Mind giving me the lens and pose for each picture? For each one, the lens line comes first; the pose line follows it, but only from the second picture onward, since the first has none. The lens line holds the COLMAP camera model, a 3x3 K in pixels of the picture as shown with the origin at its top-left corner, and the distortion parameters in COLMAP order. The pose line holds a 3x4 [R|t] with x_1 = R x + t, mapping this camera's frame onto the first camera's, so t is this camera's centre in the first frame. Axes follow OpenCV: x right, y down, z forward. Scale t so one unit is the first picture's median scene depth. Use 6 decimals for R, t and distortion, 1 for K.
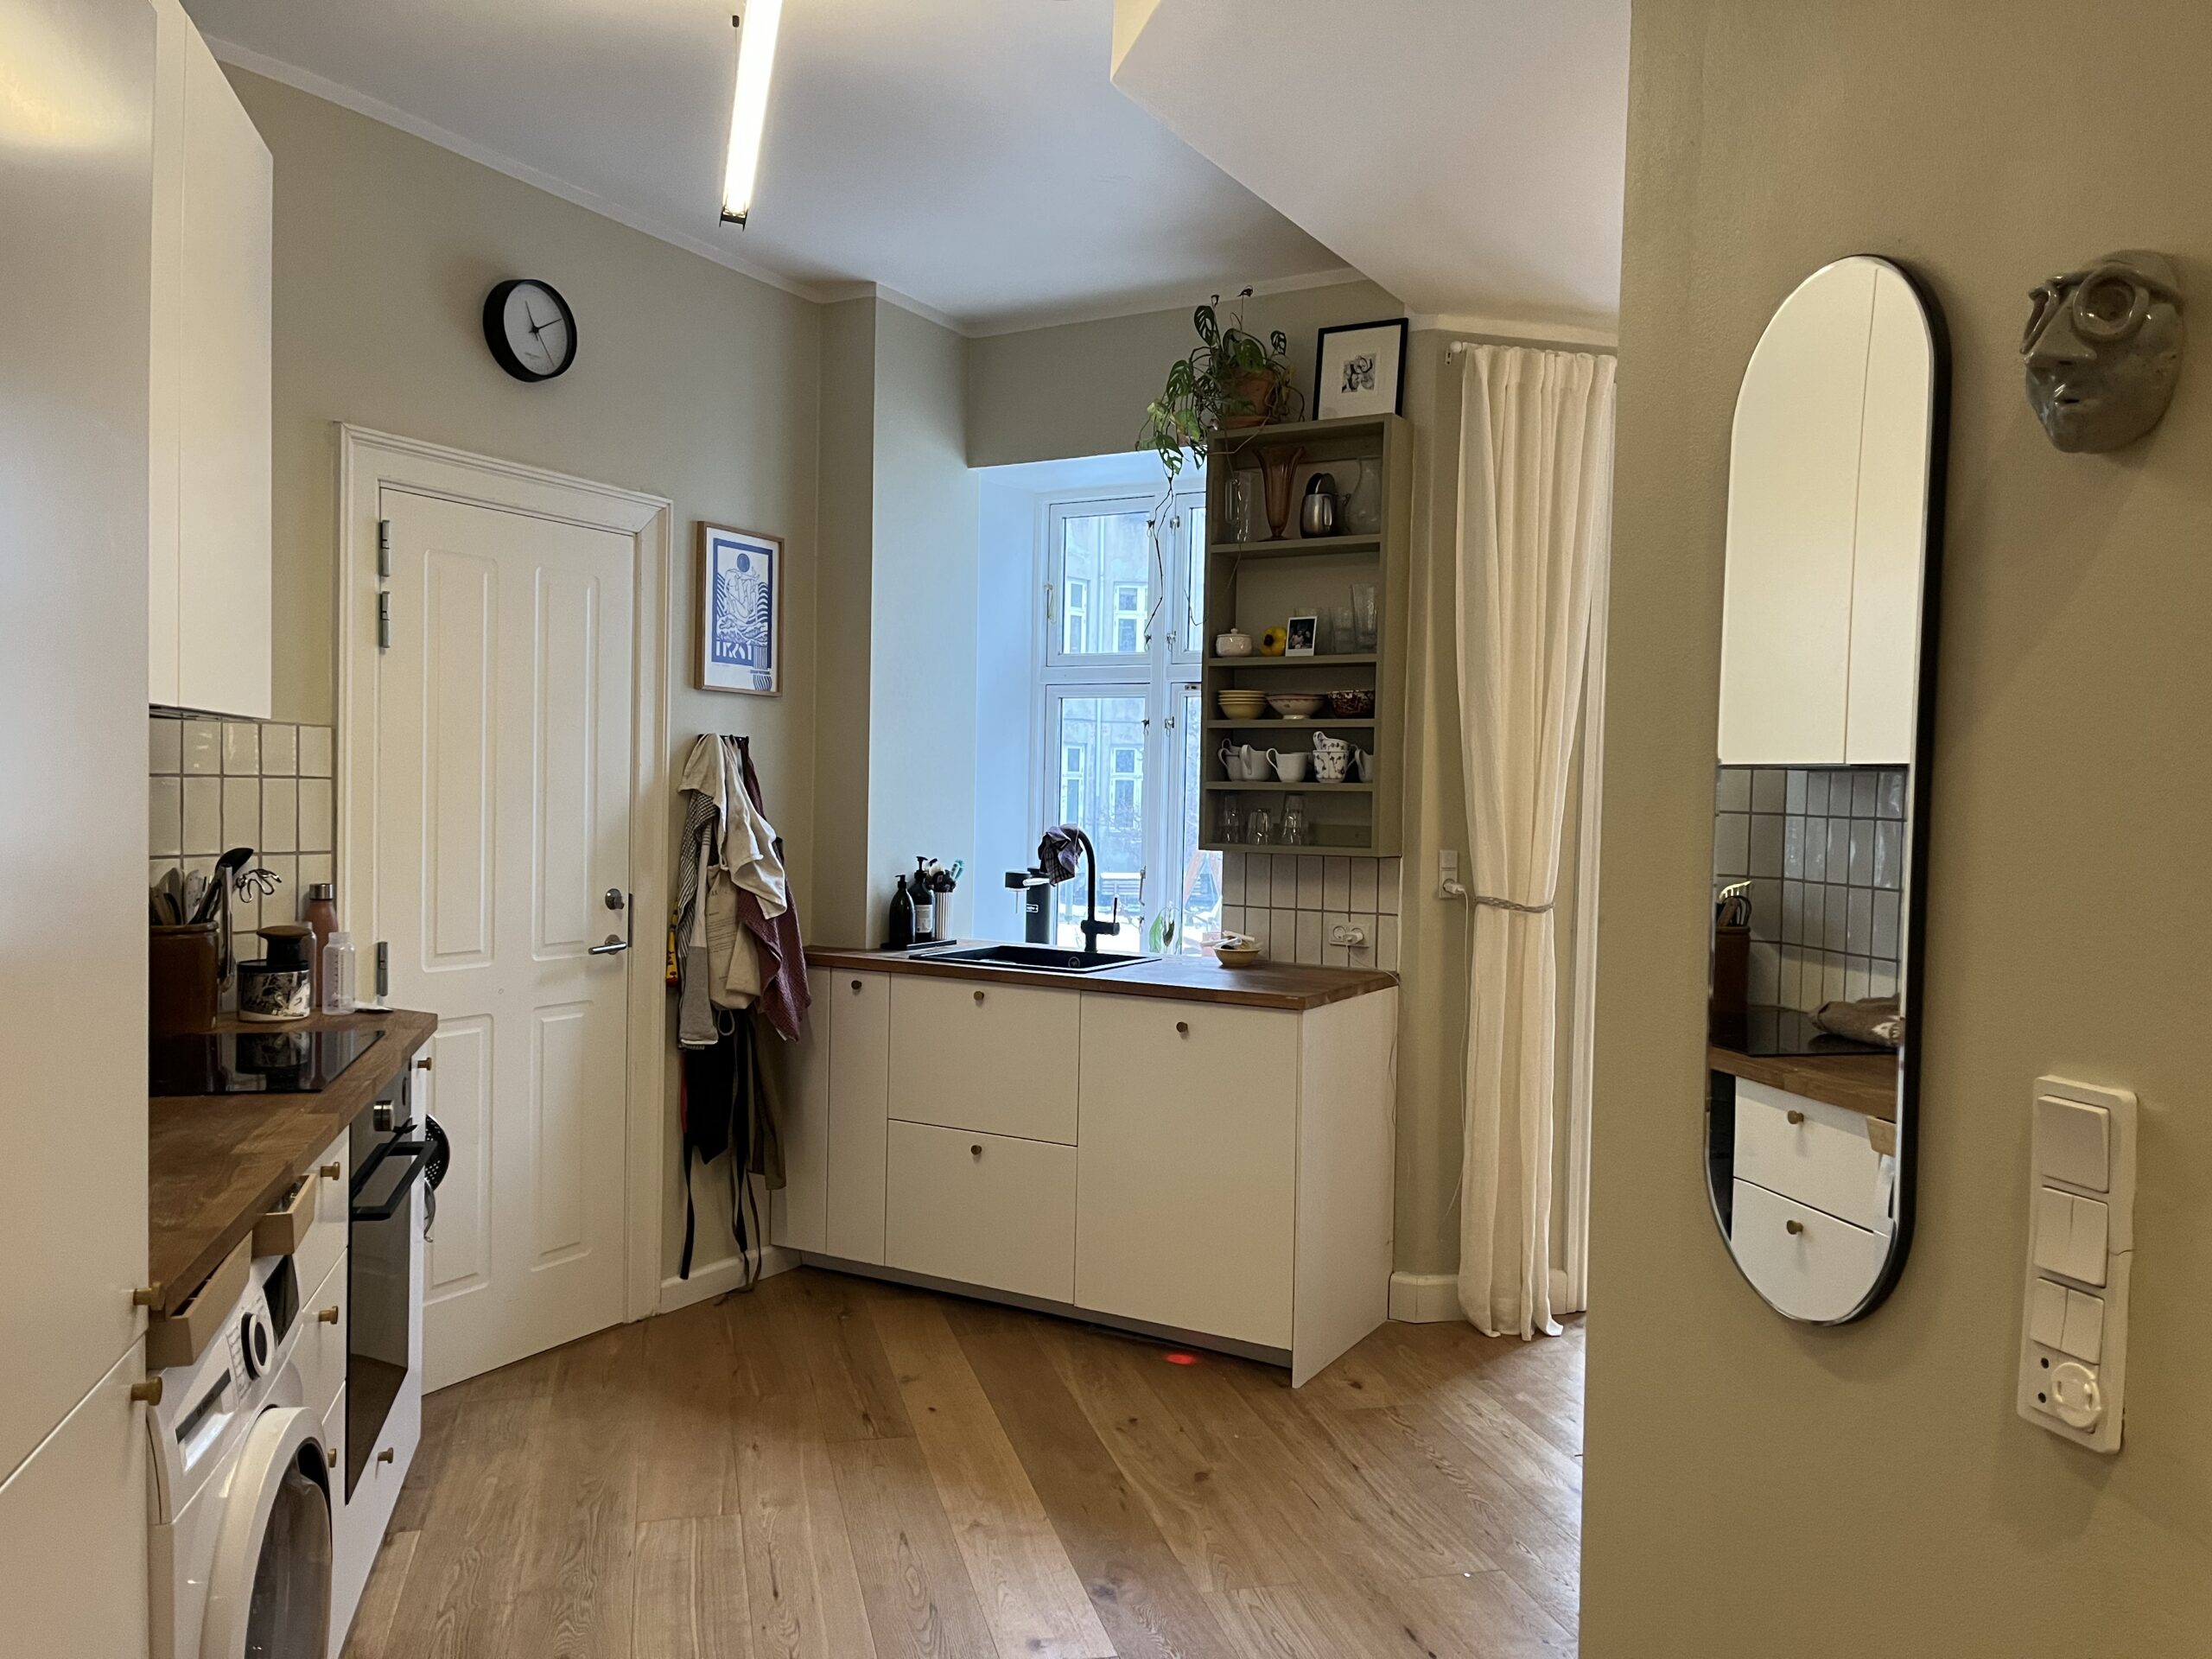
lens RADIAL K [[1670.6, 0, 1104.7], [0, 1670.6, 833.2], [0, 0, 1]] dist [-0.016892, -0.004703]
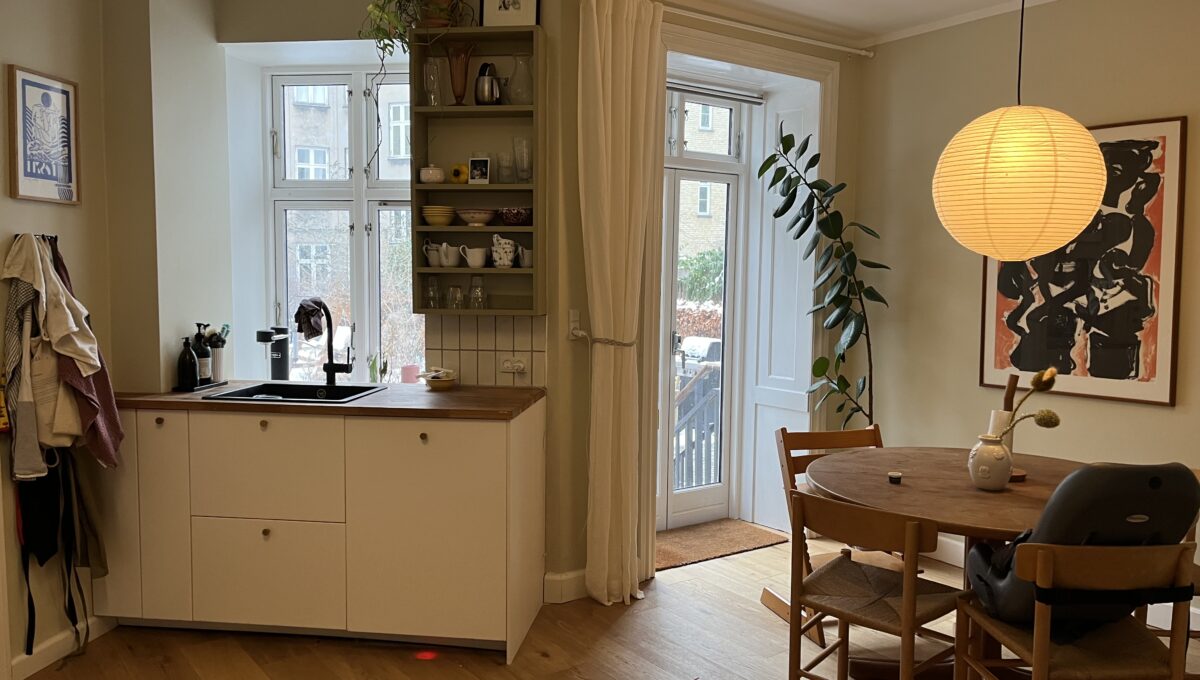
lens RADIAL K [[894.7, 0, 604.3], [0, 894.7, 340.8], [0, 0, 1]] dist [0.003296, -0.047090]
pose [[0.913198, -0.041979, 0.405347, -0.112474], [0.018424, 0.997916, 0.061841, -0.011925], [-0.407098, -0.049005, 0.912069, 0.201262]]
